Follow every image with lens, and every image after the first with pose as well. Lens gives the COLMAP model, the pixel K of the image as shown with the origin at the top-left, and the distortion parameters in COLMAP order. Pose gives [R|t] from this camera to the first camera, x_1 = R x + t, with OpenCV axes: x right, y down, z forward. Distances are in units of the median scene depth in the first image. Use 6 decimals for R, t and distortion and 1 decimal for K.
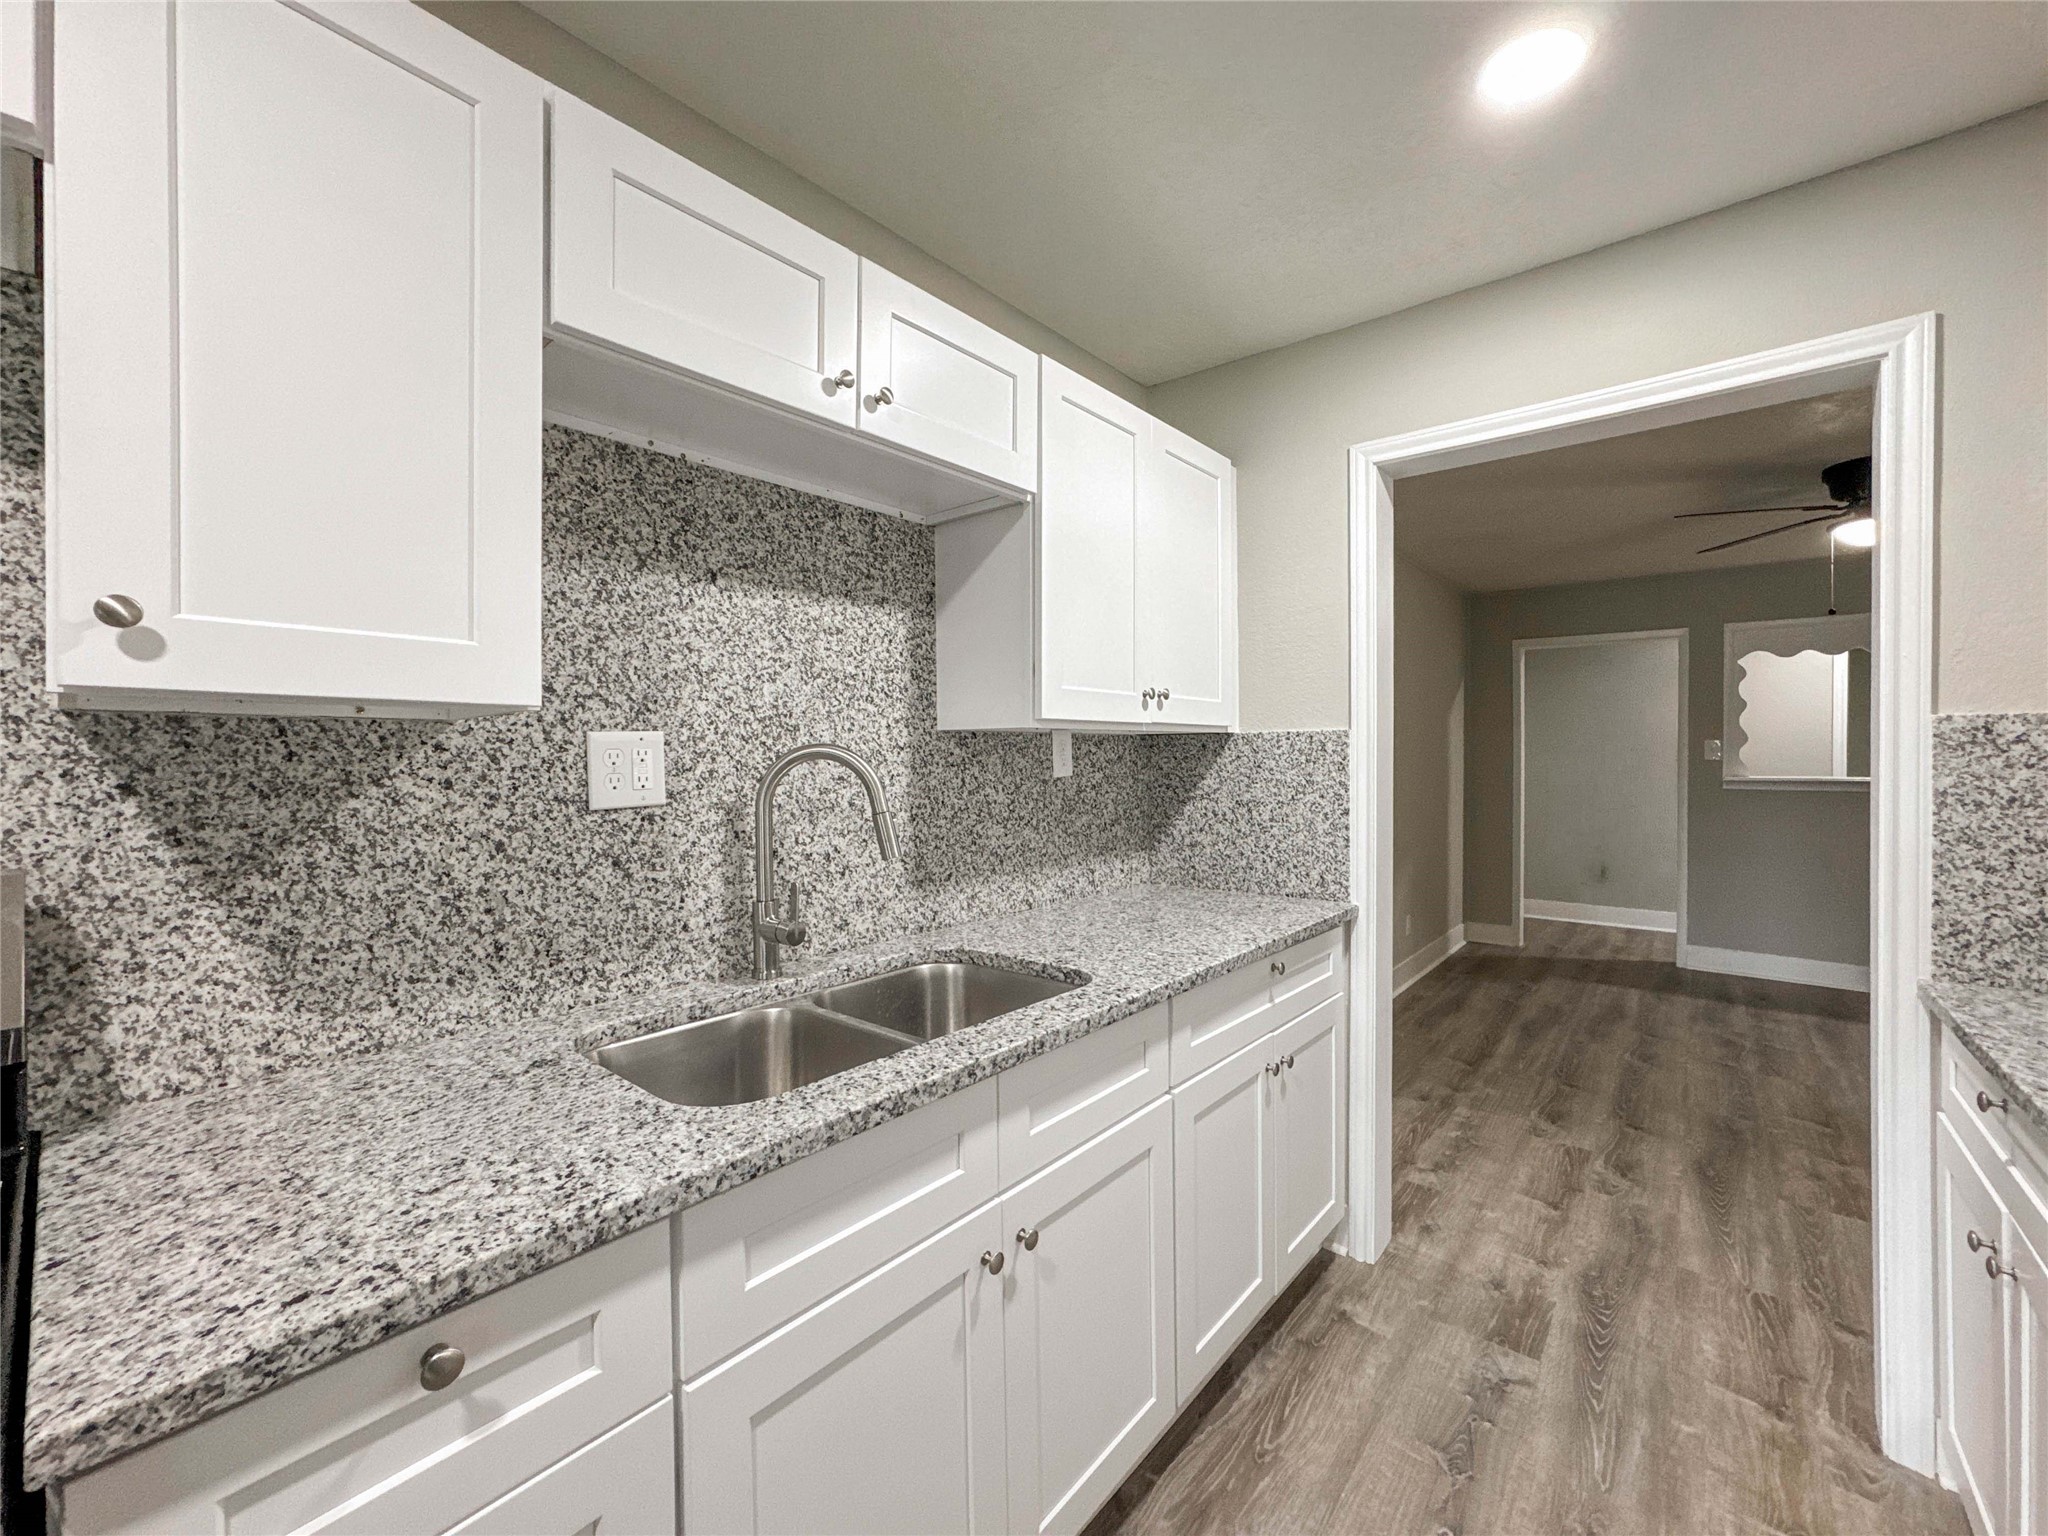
lens RADIAL K [[838.6, 0, 1017.3], [0, 838.6, 759.3], [0, 0, 1]] dist [-0.037515, 0.016900]
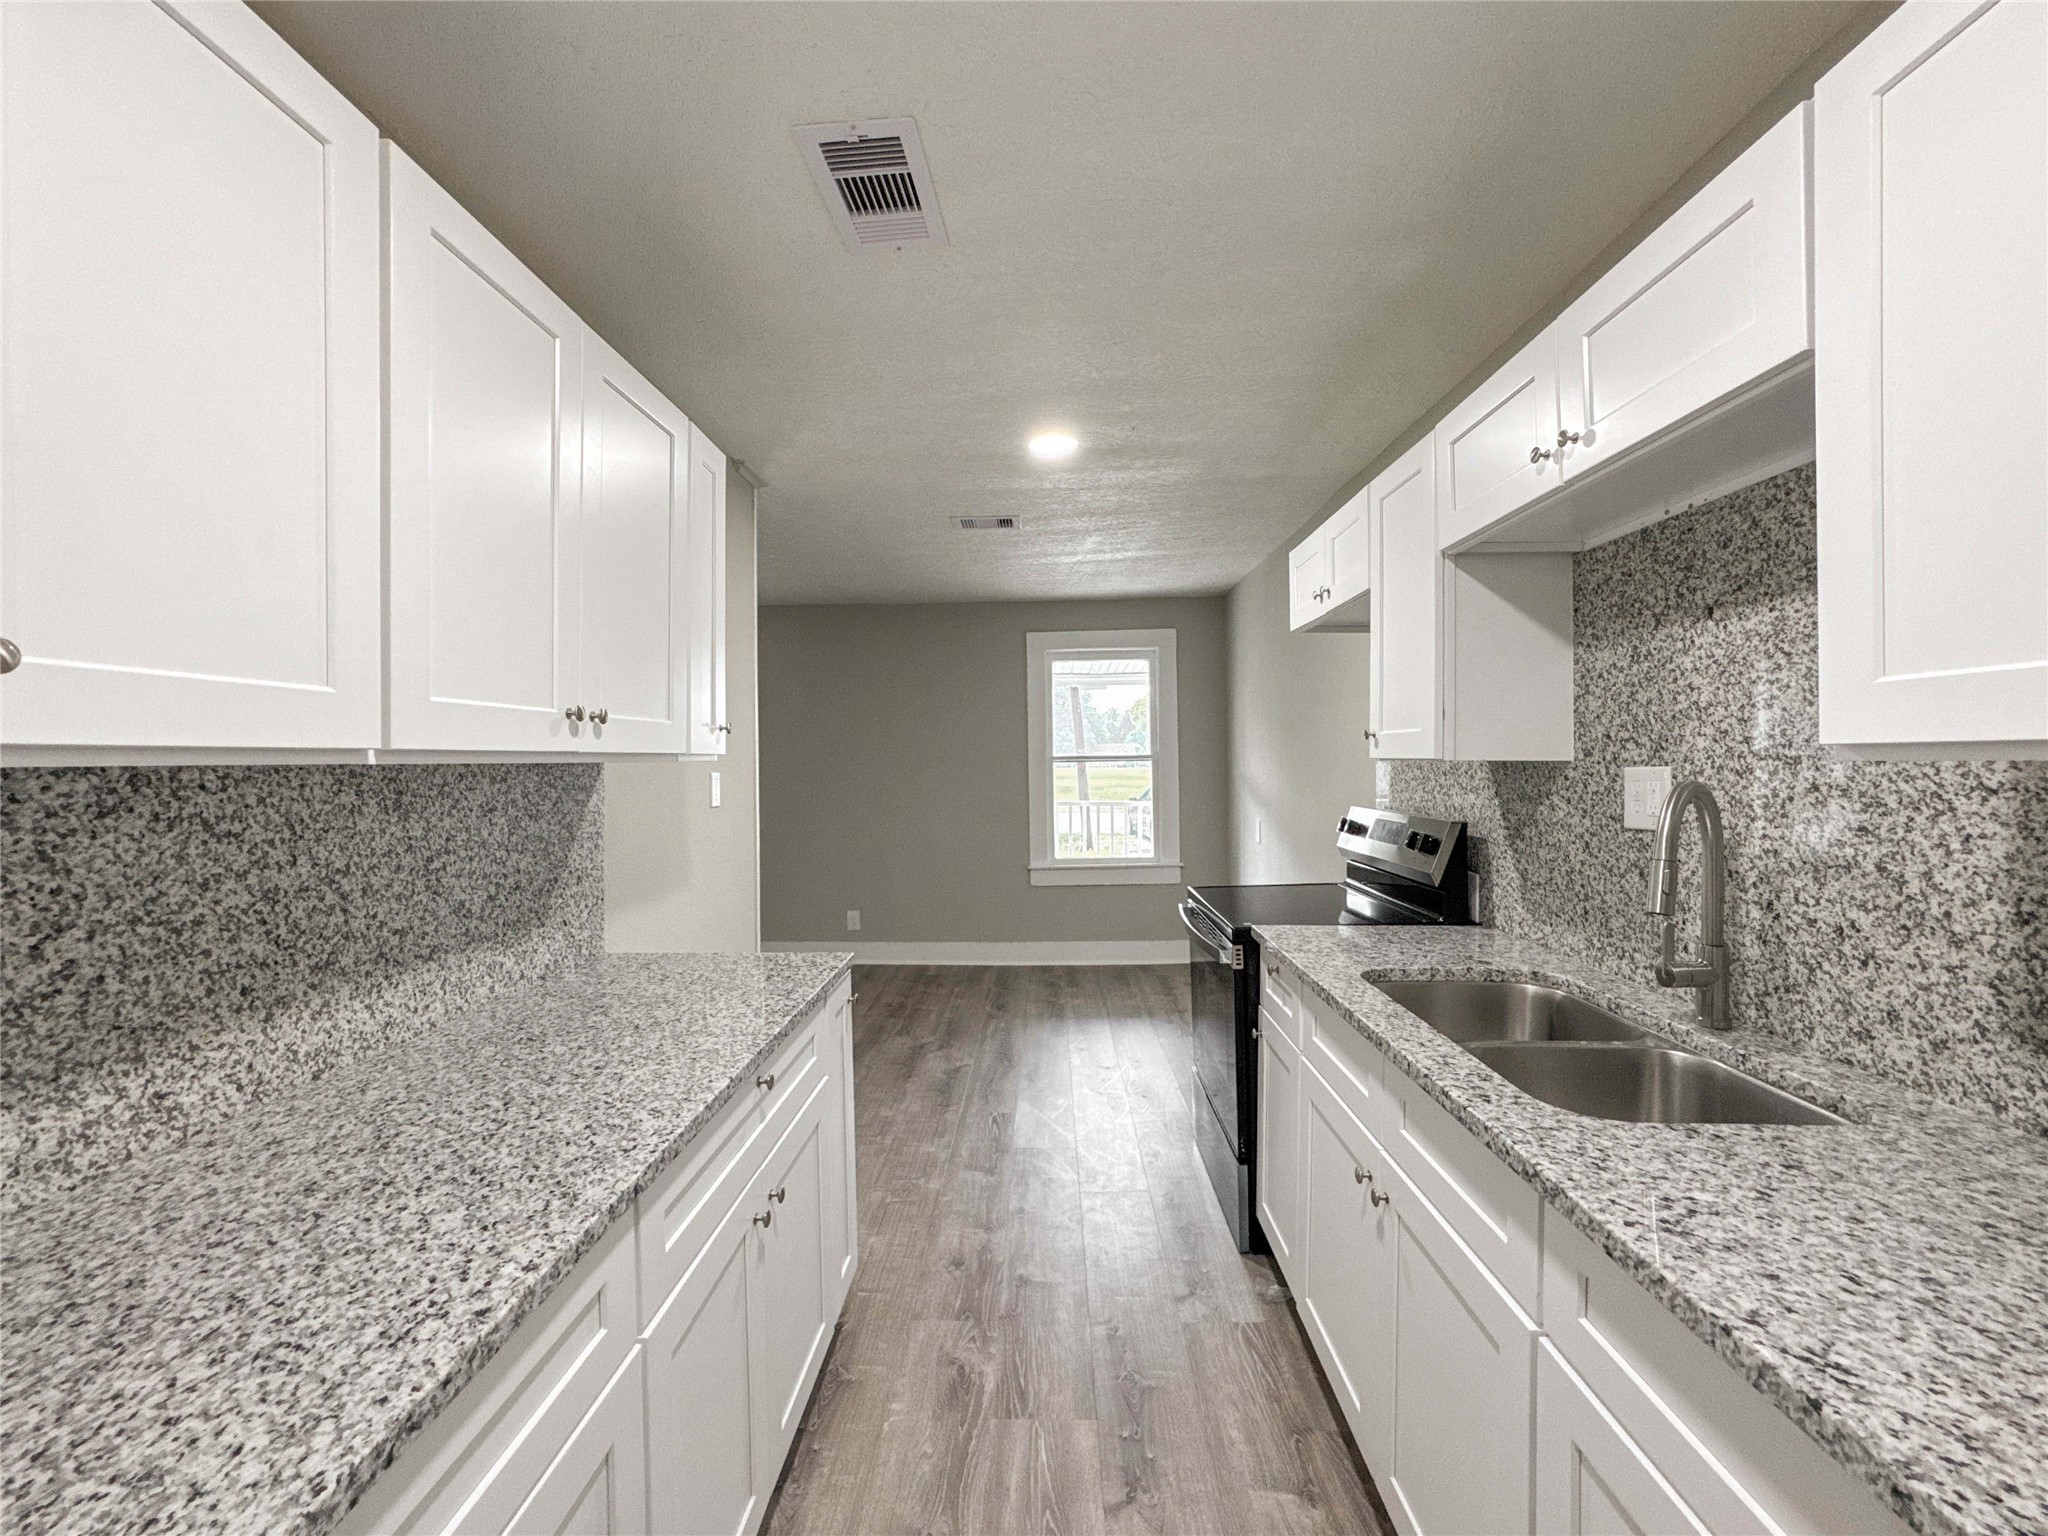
lens RADIAL K [[838.6, 0, 1017.3], [0, 838.6, 759.3], [0, 0, 1]] dist [-0.037515, 0.016900]
pose [[-0.787984, 0.010136, -0.615612, 1.003903], [0.008716, 0.999948, 0.005307, -0.059722], [0.615634, -0.001184, -0.788031, 1.406756]]
